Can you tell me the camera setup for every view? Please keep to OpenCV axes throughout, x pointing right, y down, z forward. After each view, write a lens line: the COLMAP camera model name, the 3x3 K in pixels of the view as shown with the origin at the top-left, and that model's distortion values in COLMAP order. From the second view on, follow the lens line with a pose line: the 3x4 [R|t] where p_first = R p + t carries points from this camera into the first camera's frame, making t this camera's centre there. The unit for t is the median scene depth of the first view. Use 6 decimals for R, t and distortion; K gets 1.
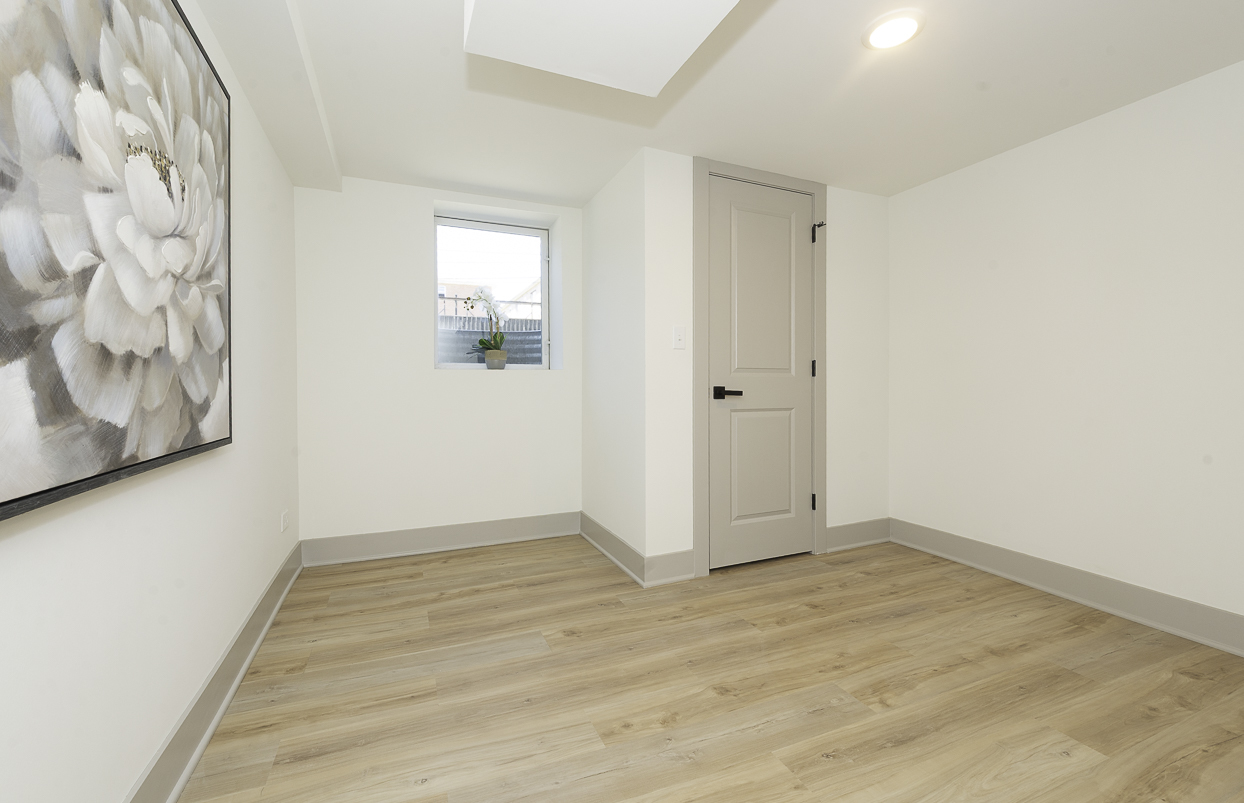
lens RADIAL K [[513.2, 0, 620.8], [0, 513.2, 392.8], [0, 0, 1]] dist [0.006213, -0.000148]
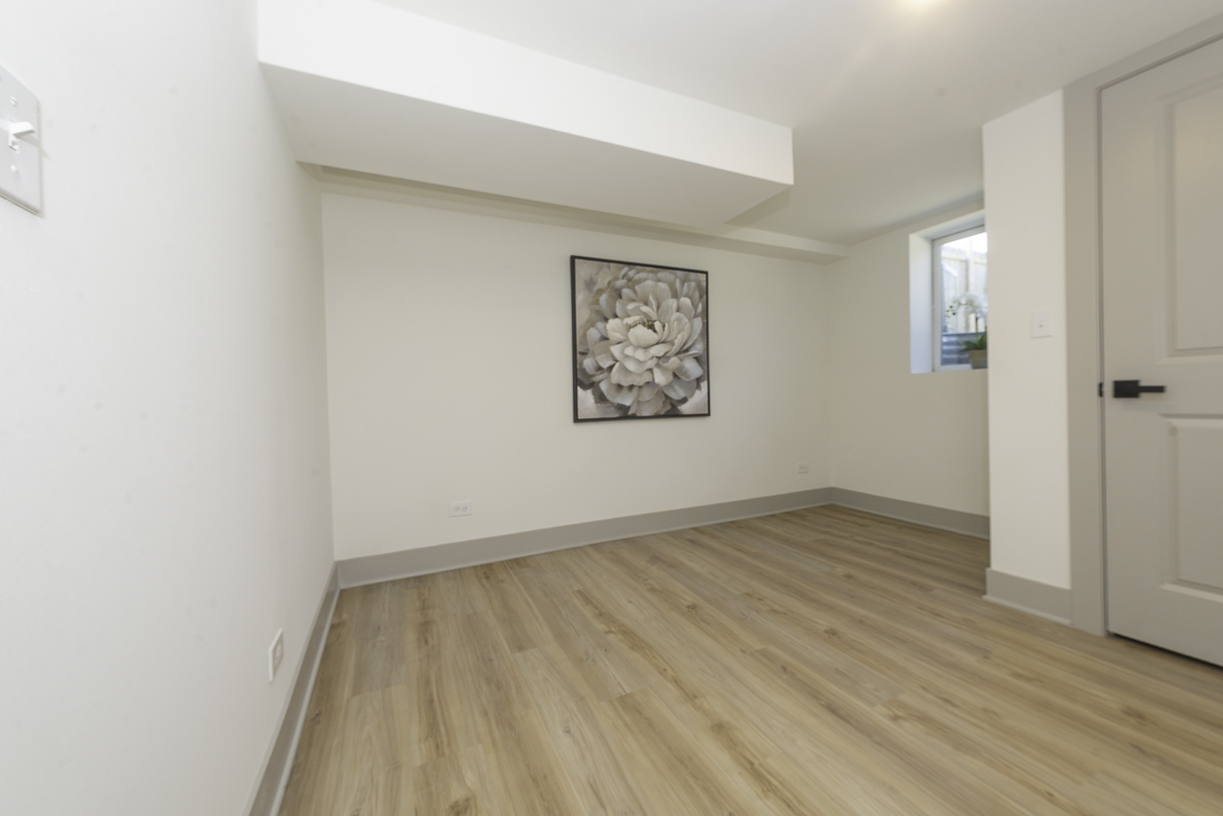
lens RADIAL K [[499.3, 0, 611.0], [0, 499.3, 402.8], [0, 0, 1]] dist [0.012328, -0.001281]
pose [[0.017499, 0.011322, -0.999783, 1.555311], [0.011993, 0.999862, 0.011532, 0.003169], [0.999775, -0.012192, 0.017361, 0.503307]]
